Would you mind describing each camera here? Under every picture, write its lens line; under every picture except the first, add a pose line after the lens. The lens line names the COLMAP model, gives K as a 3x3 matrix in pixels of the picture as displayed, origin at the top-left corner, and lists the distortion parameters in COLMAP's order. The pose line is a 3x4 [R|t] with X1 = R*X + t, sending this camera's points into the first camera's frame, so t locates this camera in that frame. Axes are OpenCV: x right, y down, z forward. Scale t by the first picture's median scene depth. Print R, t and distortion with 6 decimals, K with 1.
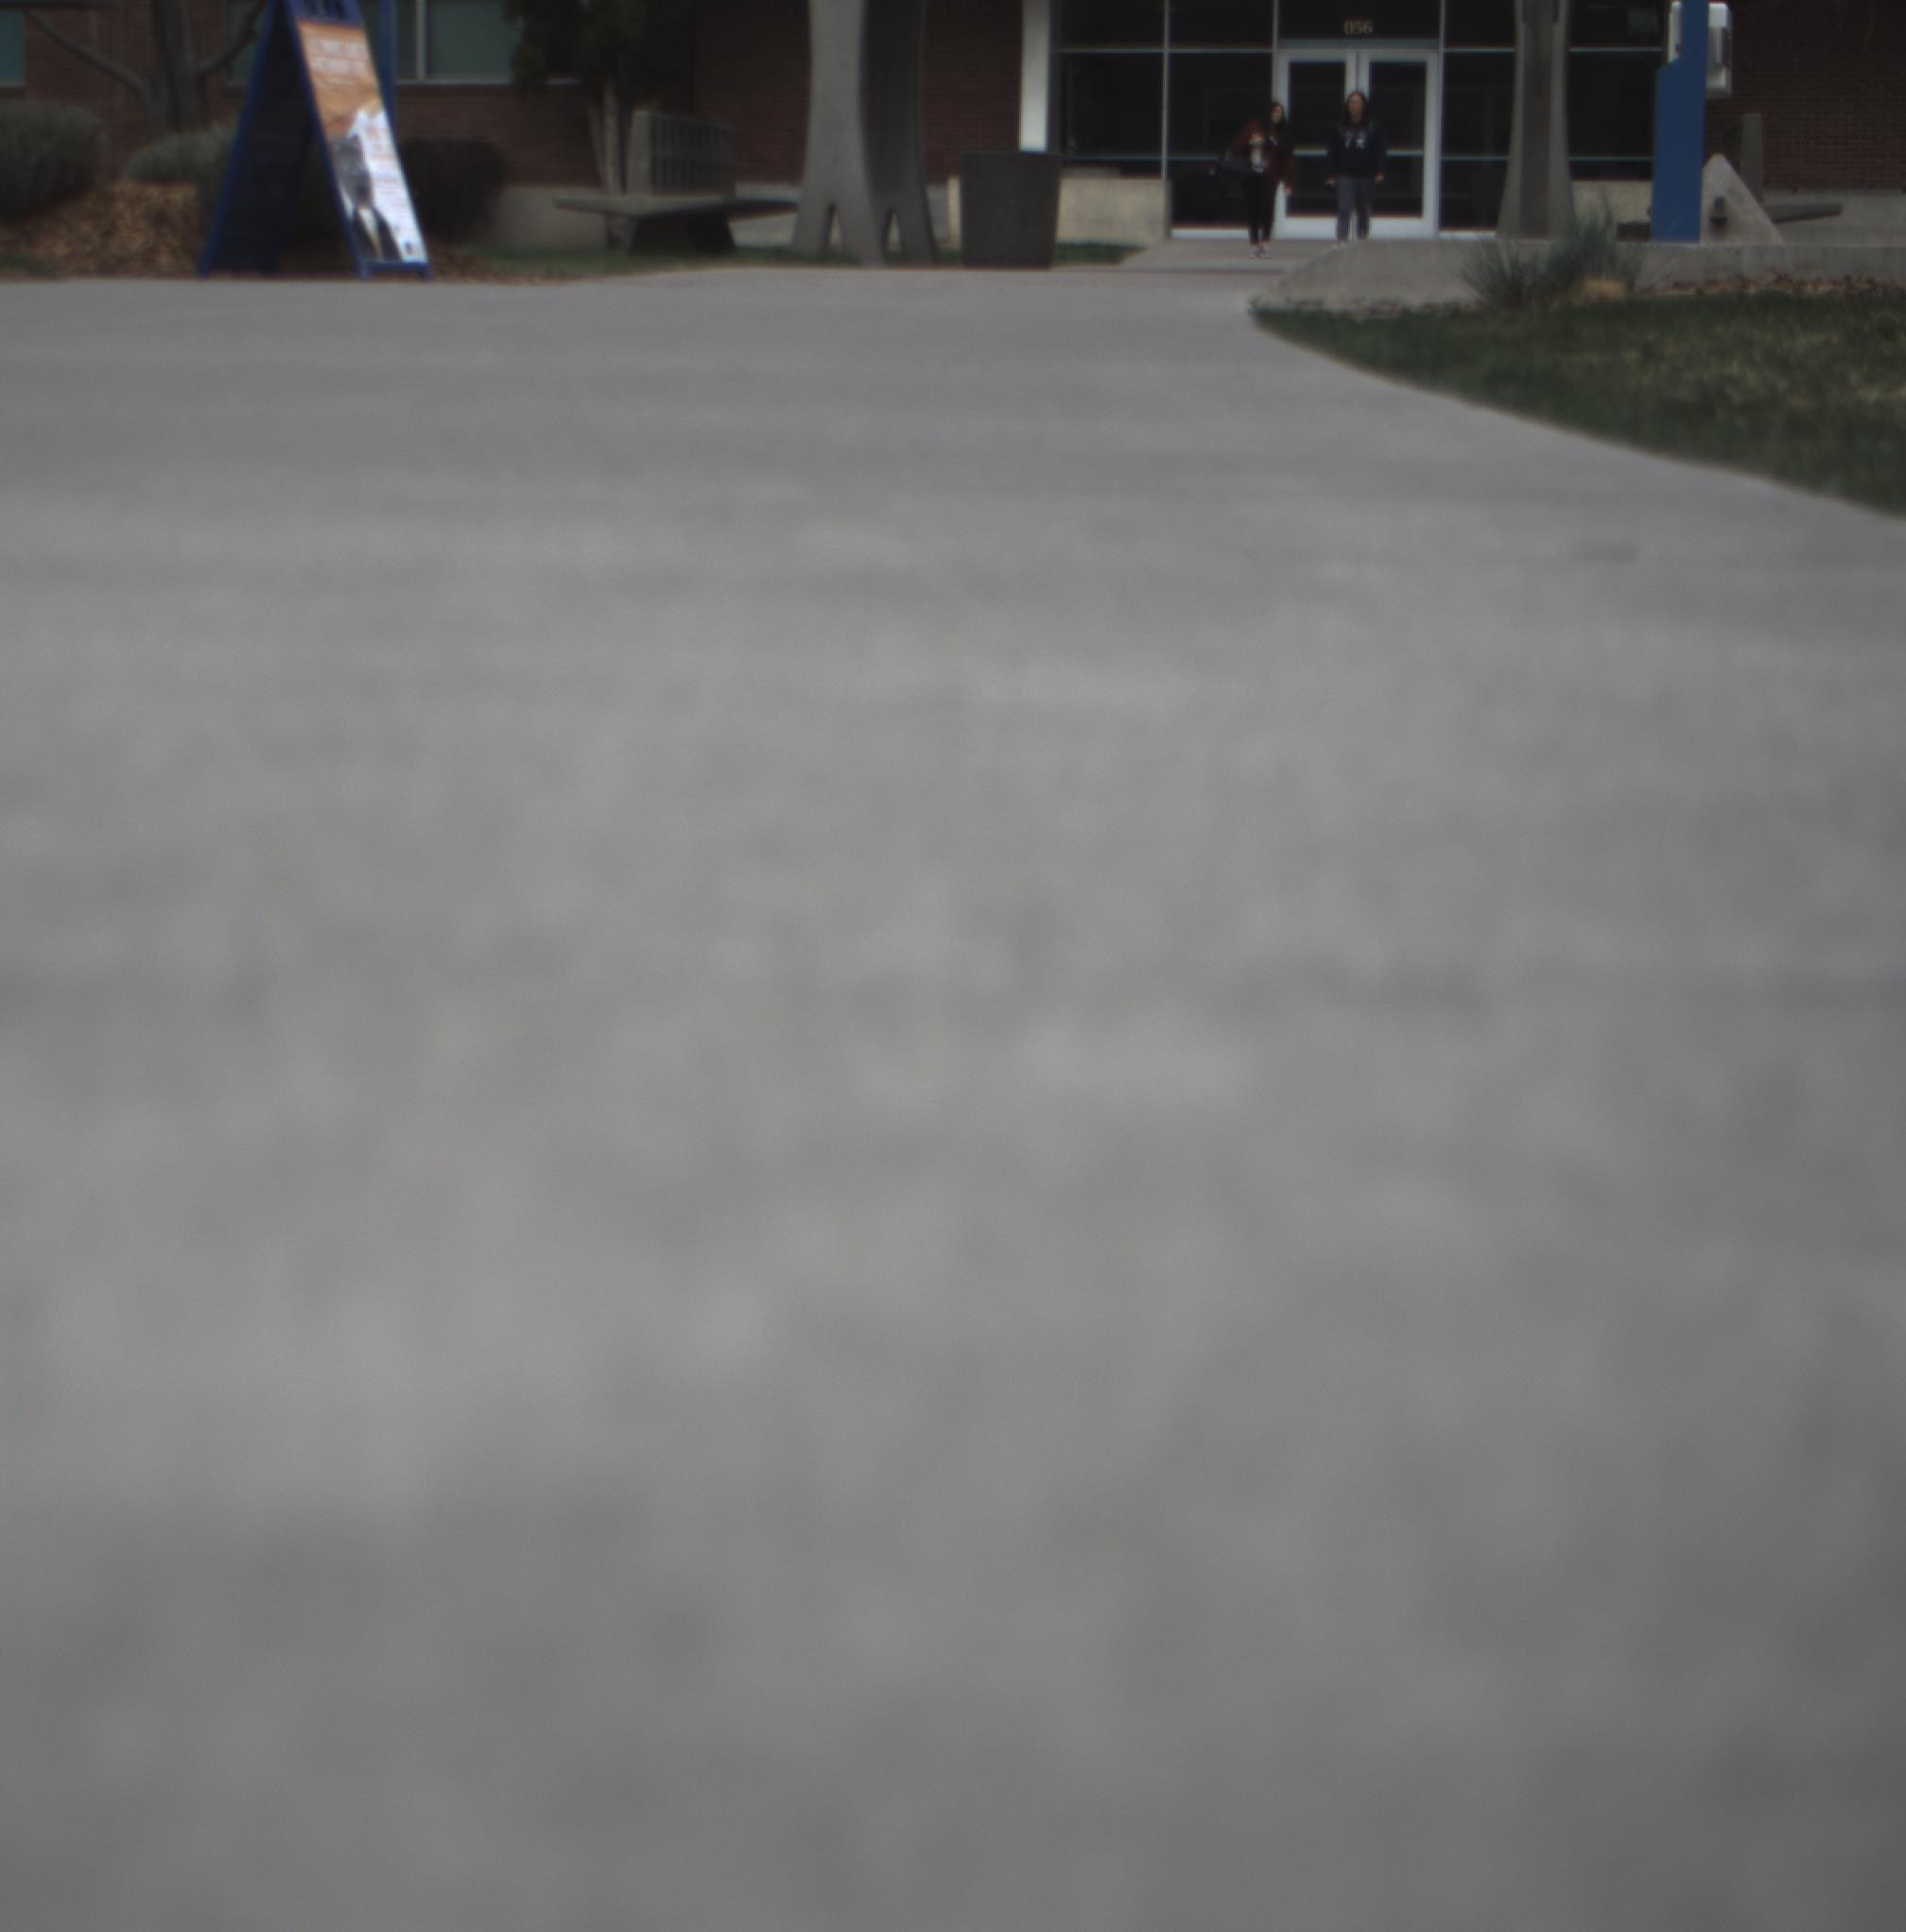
lens RADIAL K [[4318.6, 0, 747.3], [0, 4318.6, 965.9], [0, 0, 1]] dist [-0.167857, 0.888784]
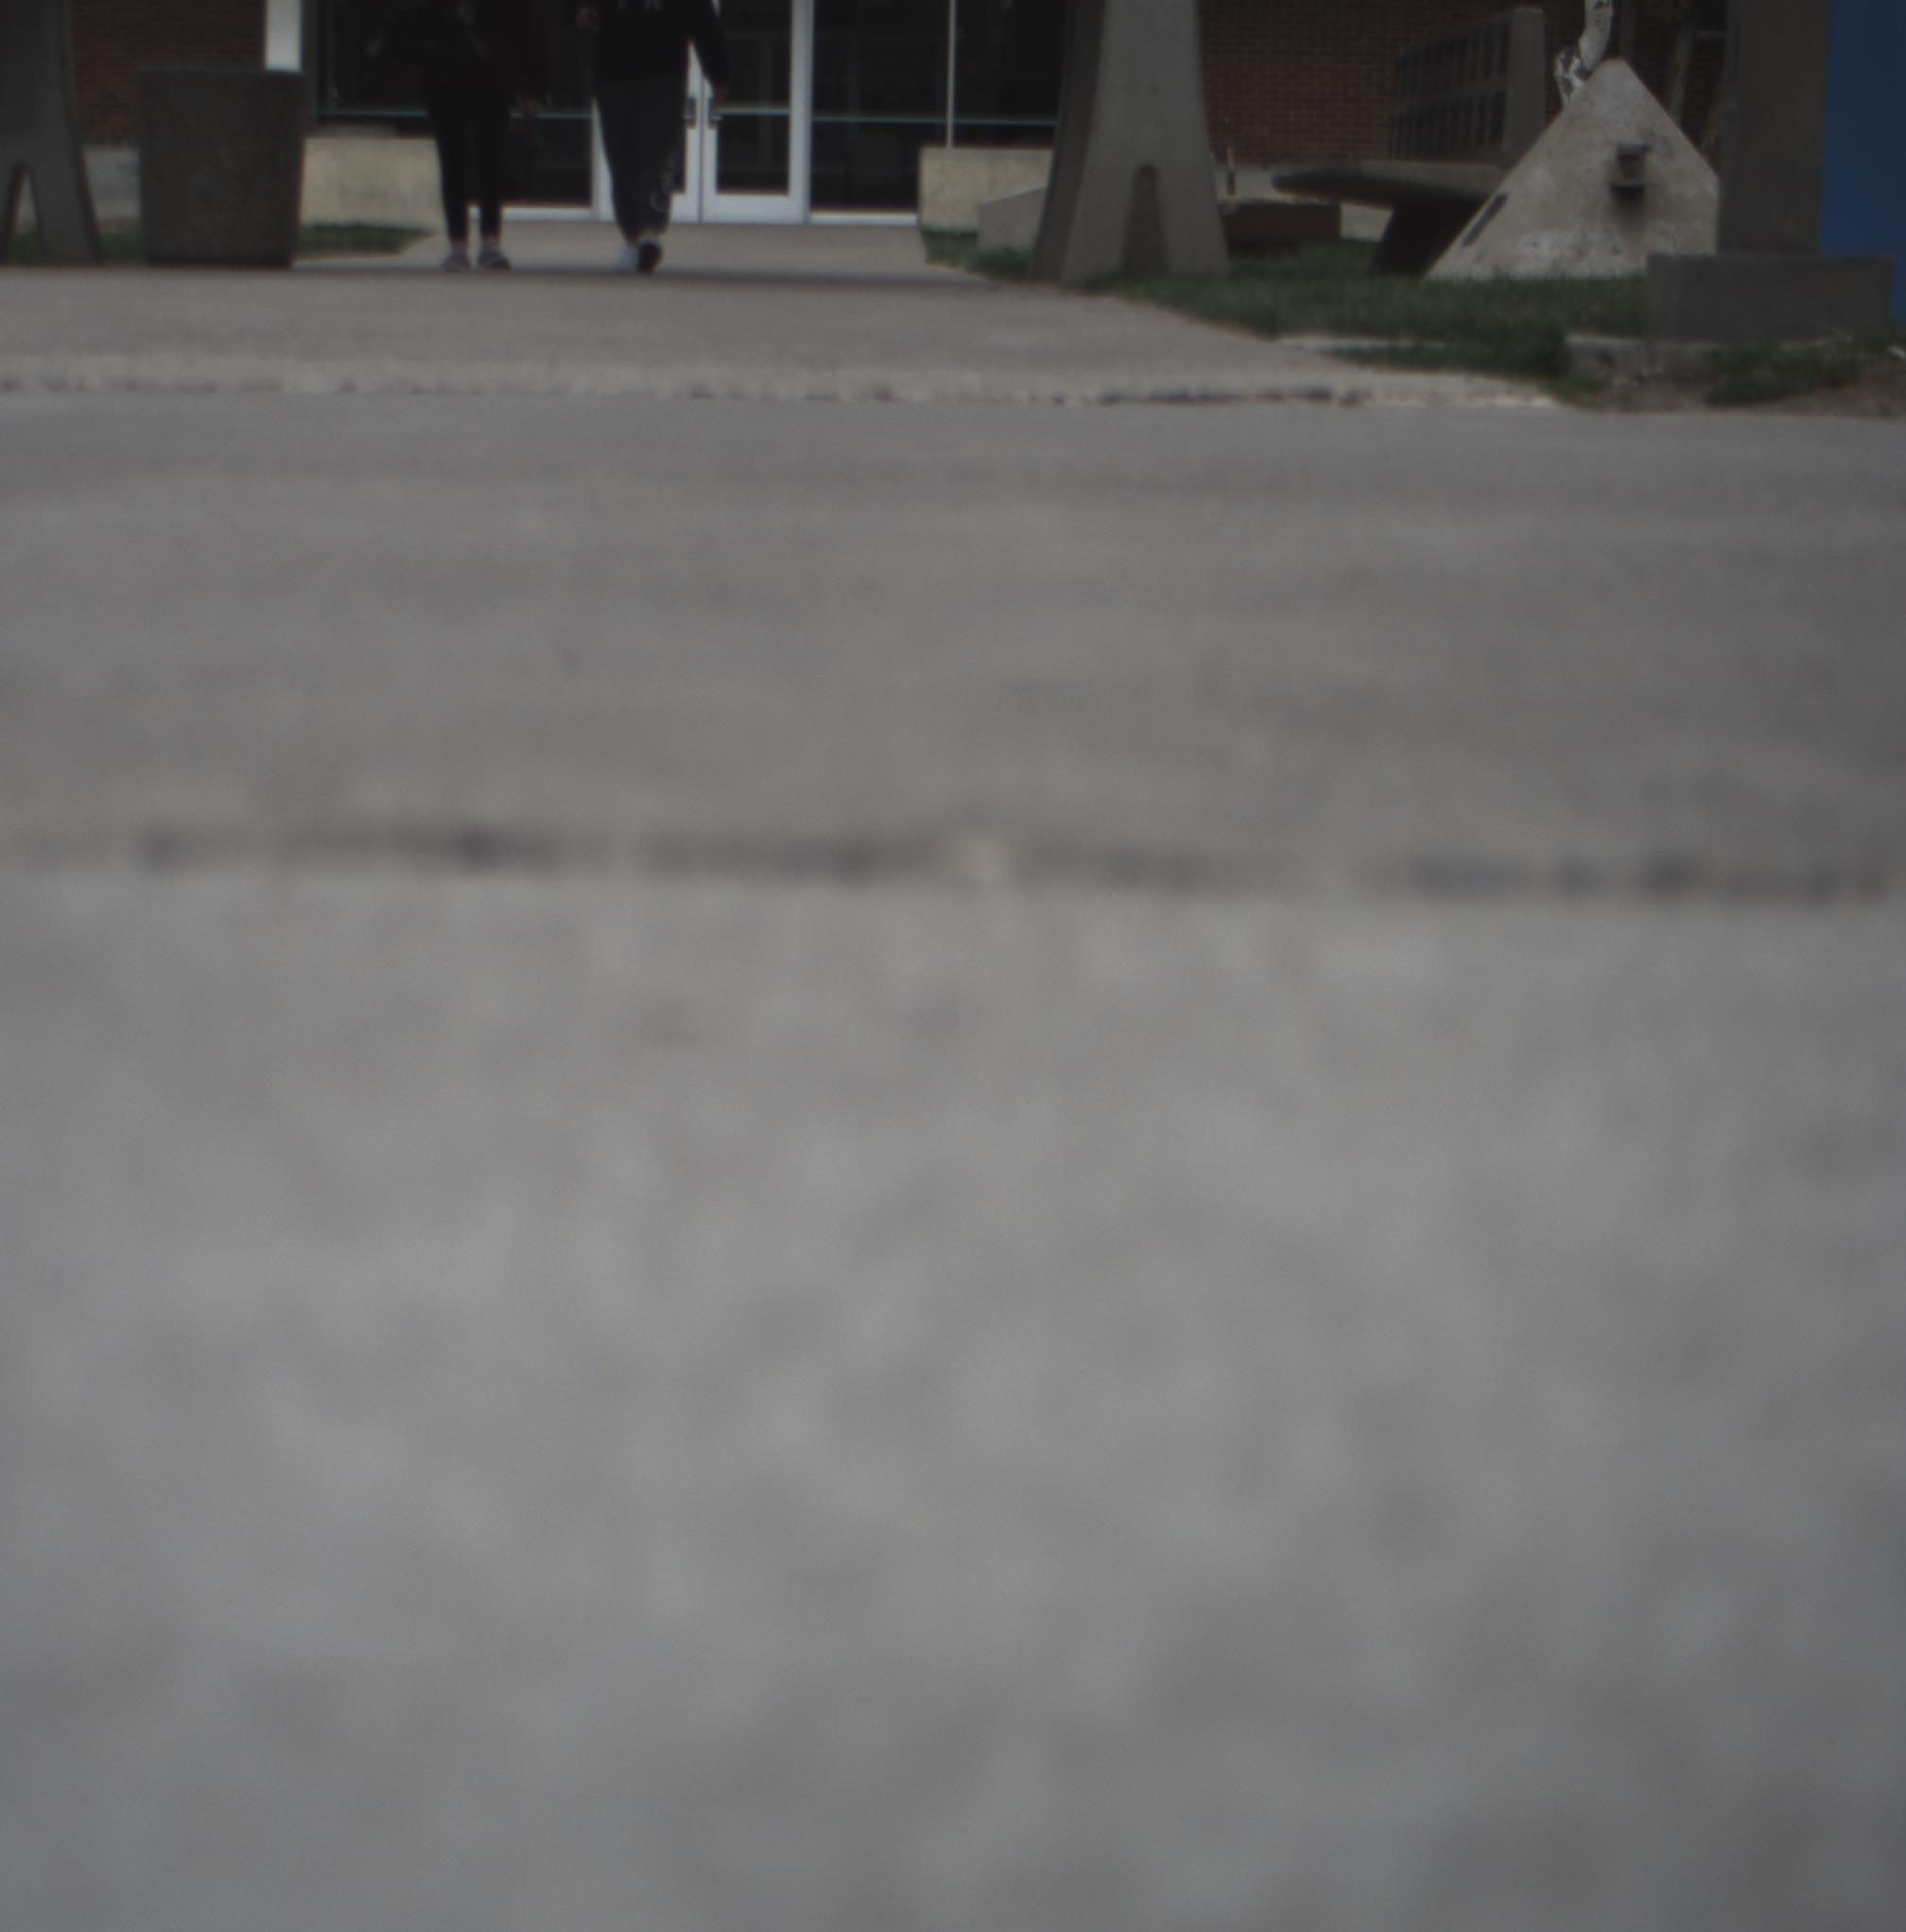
lens RADIAL K [[4318.6, 0, 747.3], [0, 4318.6, 965.9], [0, 0, 1]] dist [-0.167857, 0.888784]
pose [[0.986010, -0.016423, 0.165876, 0.025347], [0.015723, 0.999861, 0.005528, -0.052624], [-0.165944, -0.002843, 0.986131, 0.312501]]
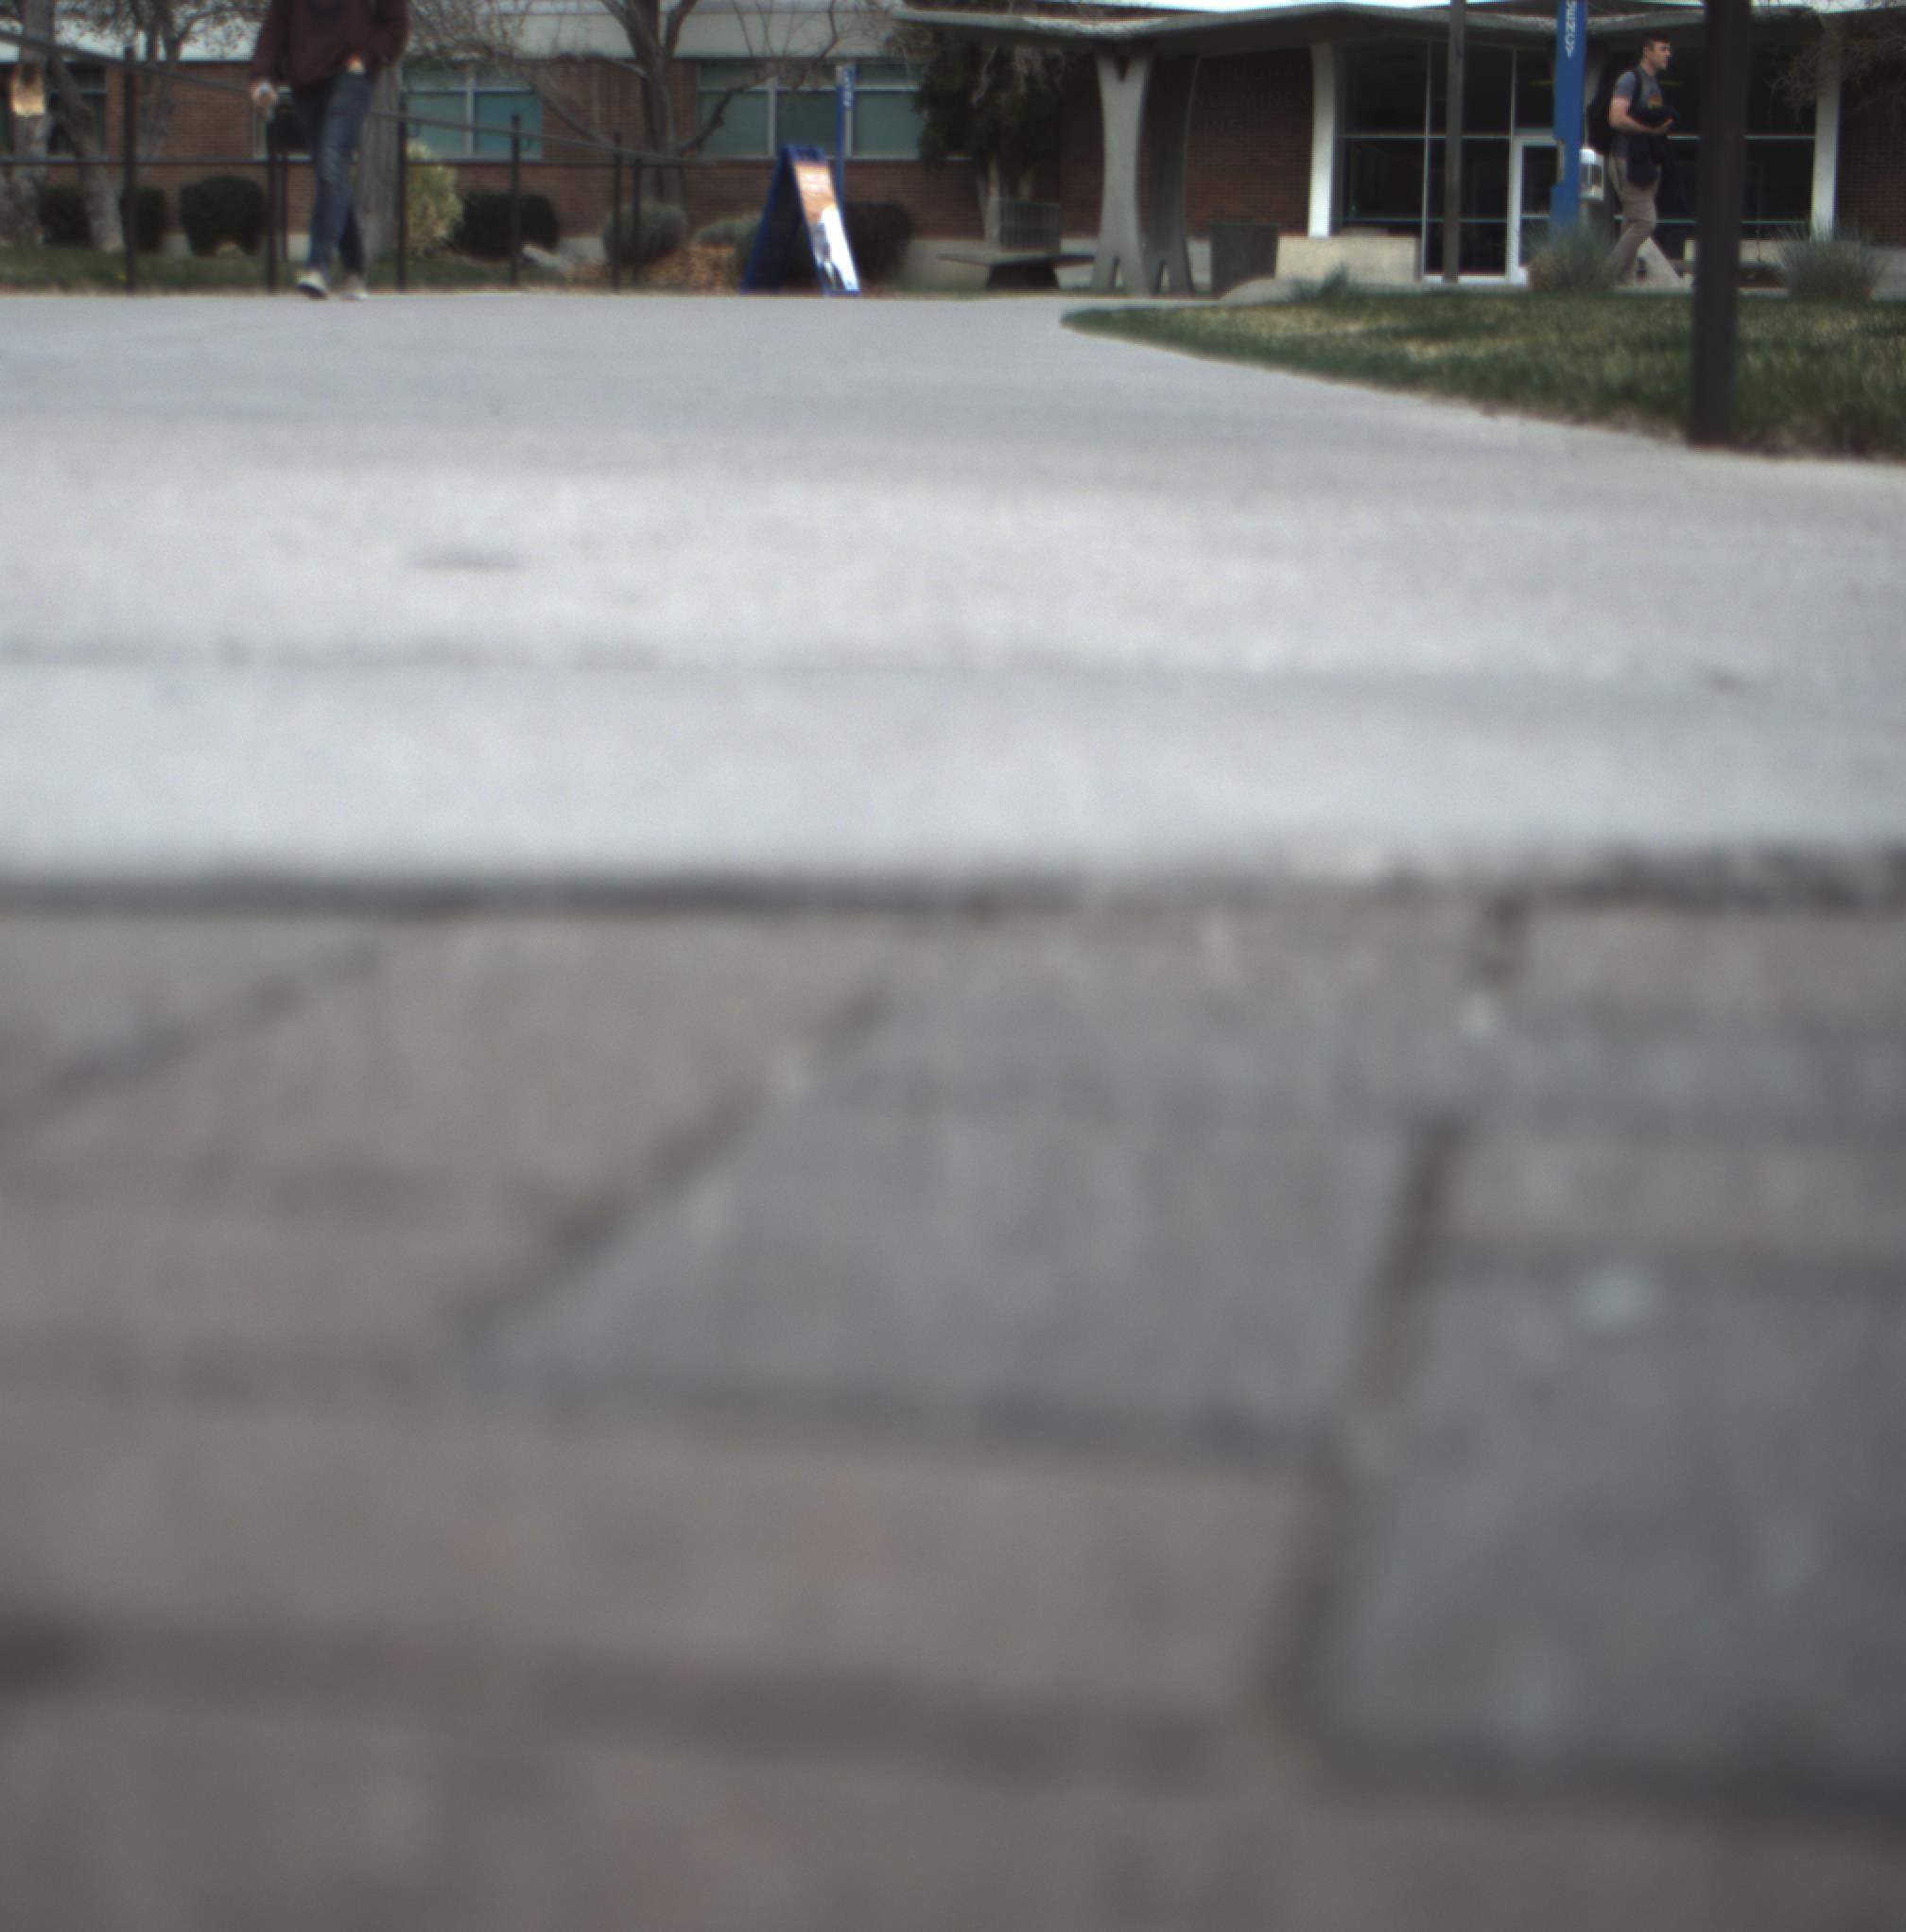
lens RADIAL K [[4318.6, 0, 747.3], [0, 4318.6, 965.9], [0, 0, 1]] dist [-0.167857, 0.888784]
pose [[0.995425, 0.020383, -0.093343, 0.026294], [-0.021271, 0.999737, -0.008527, 0.066652], [0.093145, 0.010474, 0.995597, -0.391427]]
